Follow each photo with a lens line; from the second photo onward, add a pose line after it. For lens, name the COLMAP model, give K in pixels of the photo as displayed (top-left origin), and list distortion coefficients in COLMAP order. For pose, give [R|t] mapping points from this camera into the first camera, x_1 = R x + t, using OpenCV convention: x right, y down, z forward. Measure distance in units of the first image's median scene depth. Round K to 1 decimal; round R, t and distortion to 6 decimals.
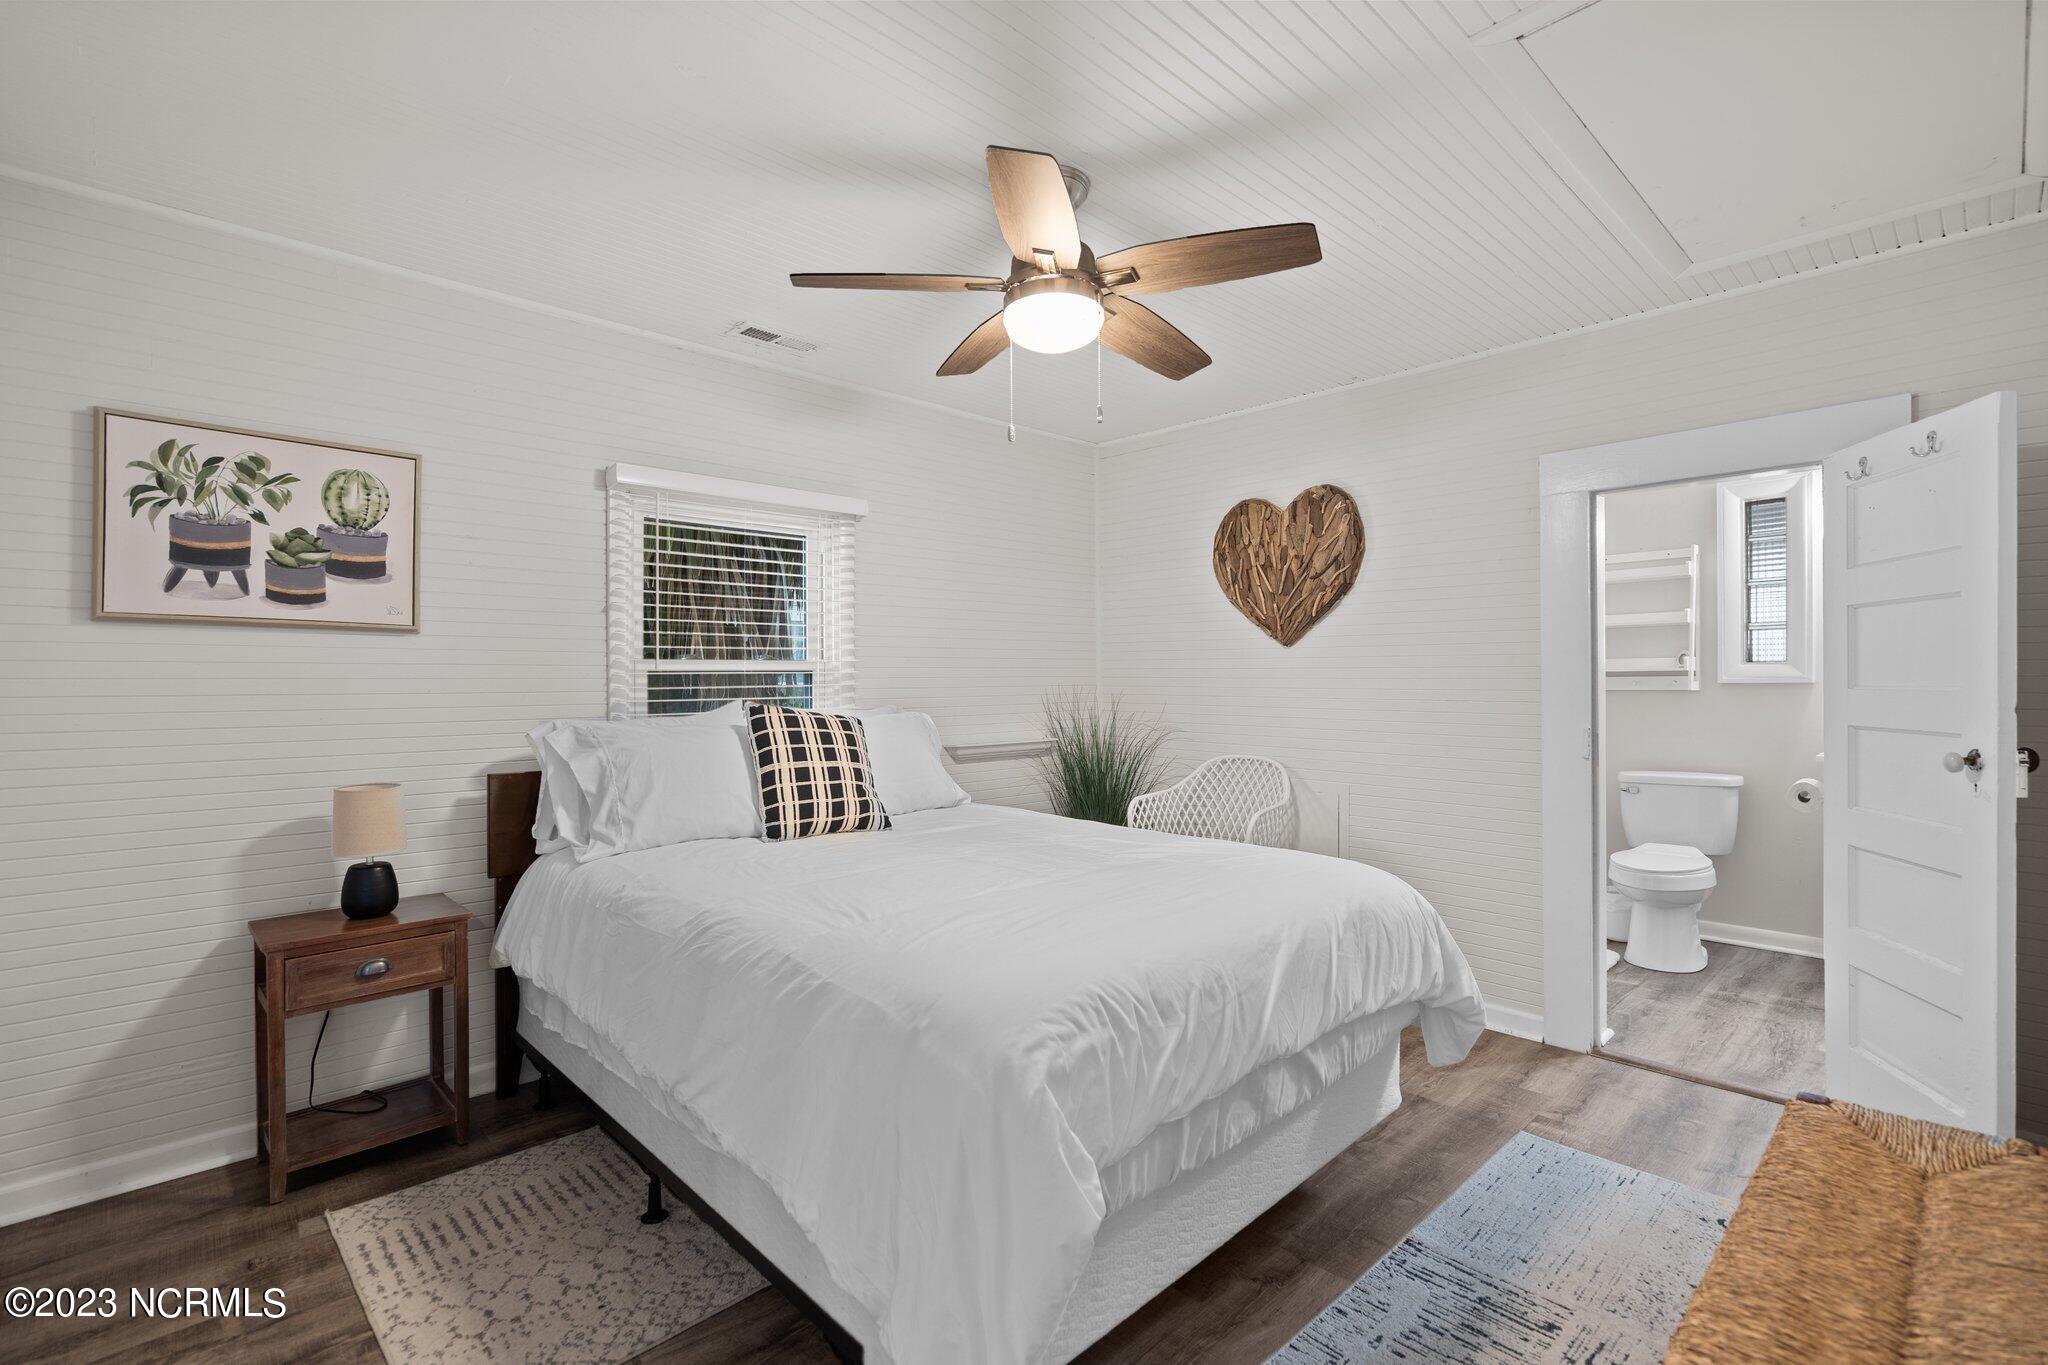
lens RADIAL K [[927.8, 0, 1011.4], [0, 927.8, 683.7], [0, 0, 1]] dist [-0.001295, 0.000162]
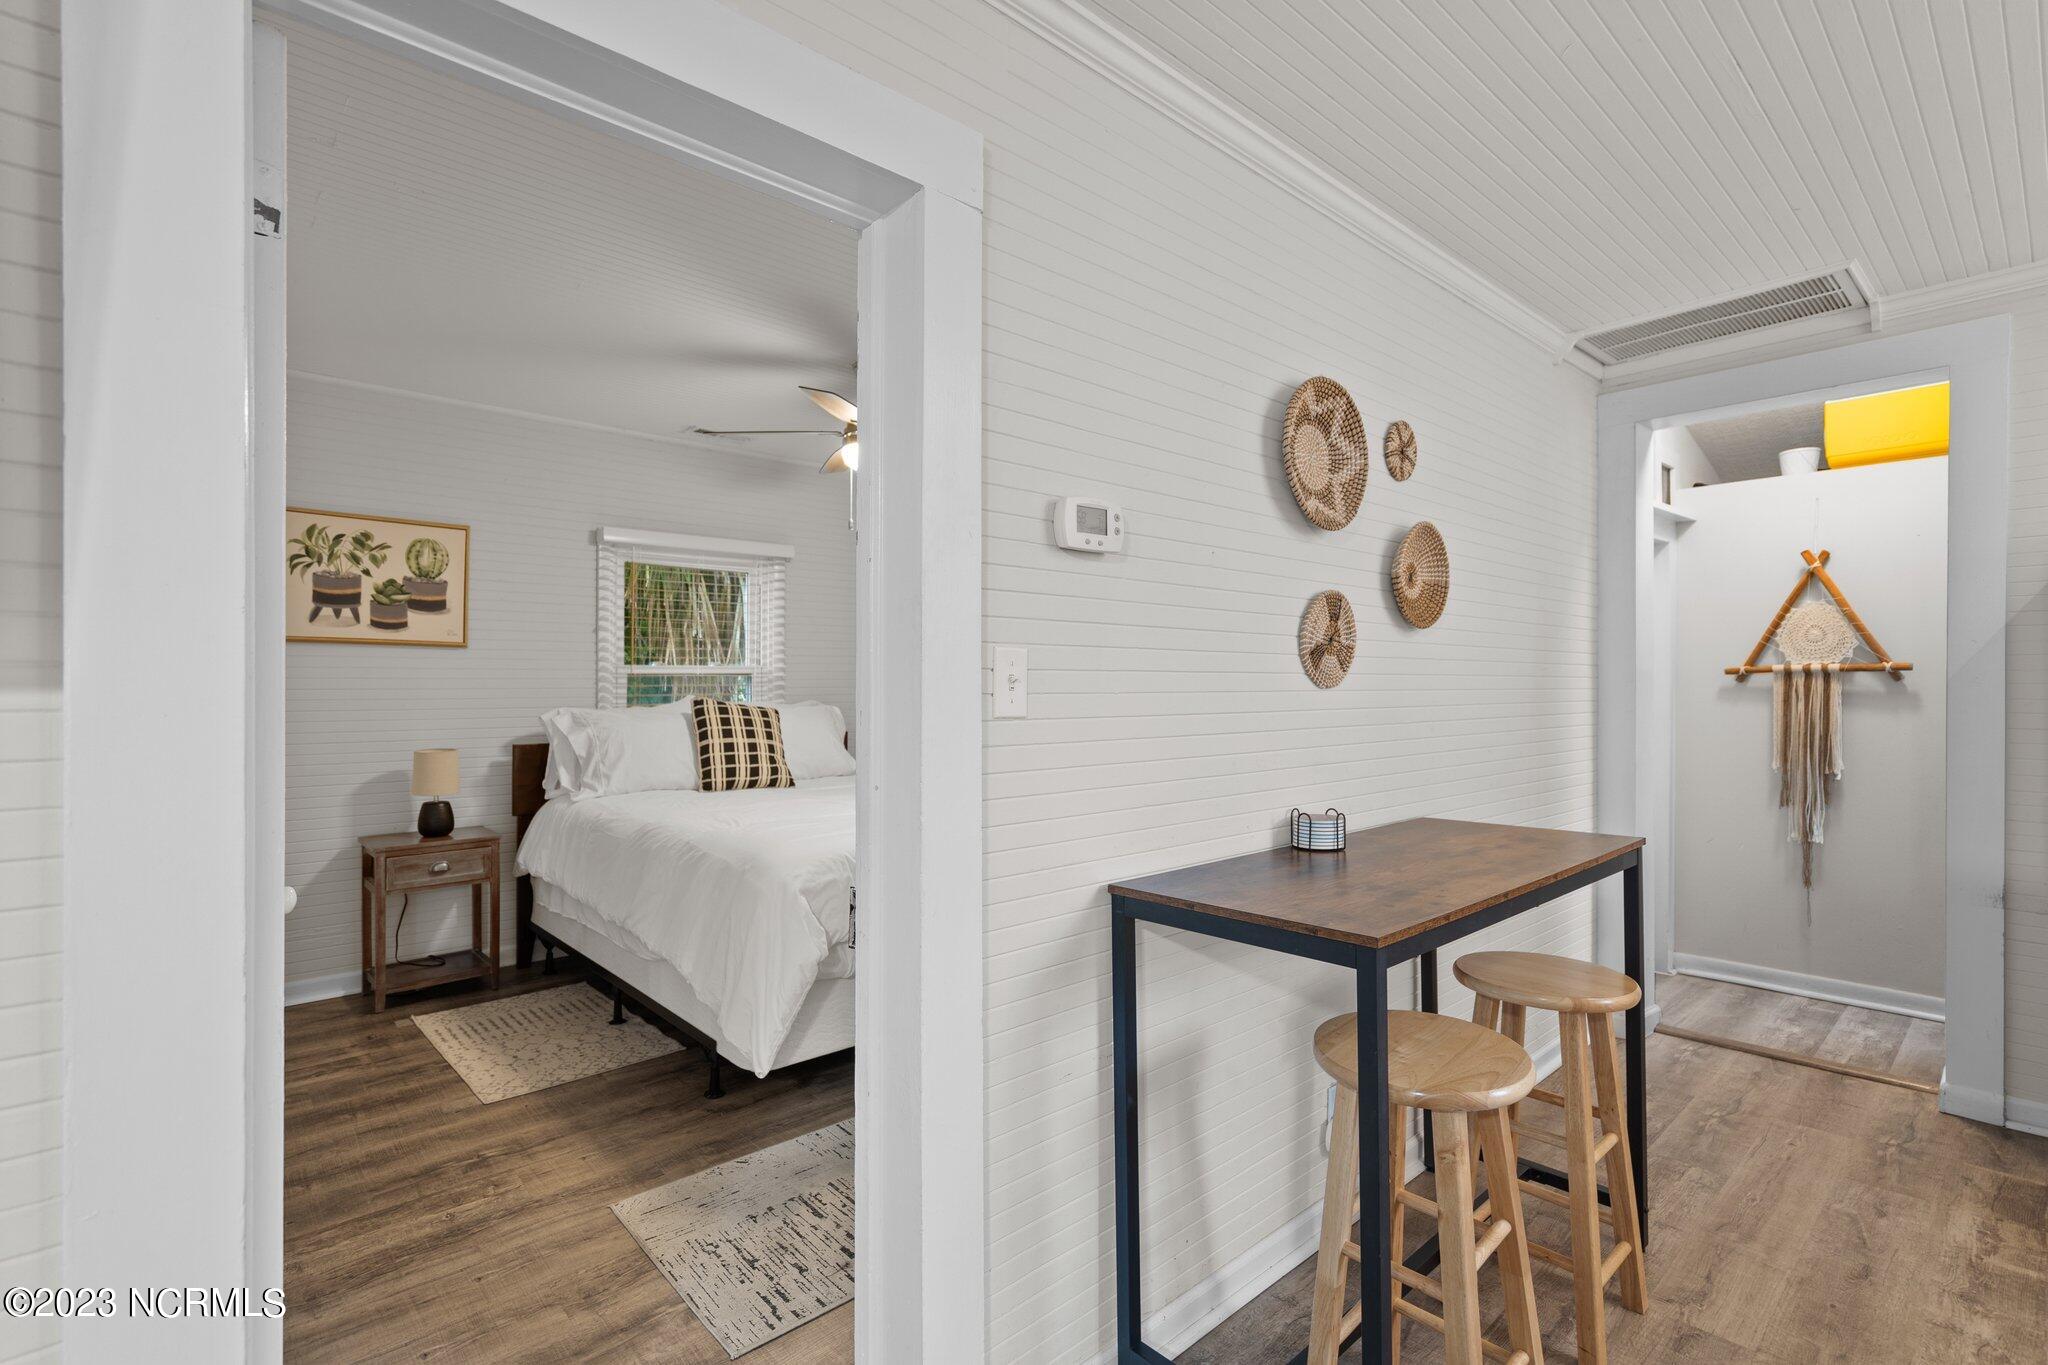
lens RADIAL K [[970.3, 0, 1024.0], [0, 970.3, 682.5], [0, 0, 1]] dist [-0.000388, 0.000200]
pose [[0.999826, 0.008277, -0.016718, 0.285102], [-0.008265, 0.999966, 0.000812, -0.008602], [0.016724, -0.000673, 0.999860, -0.553532]]
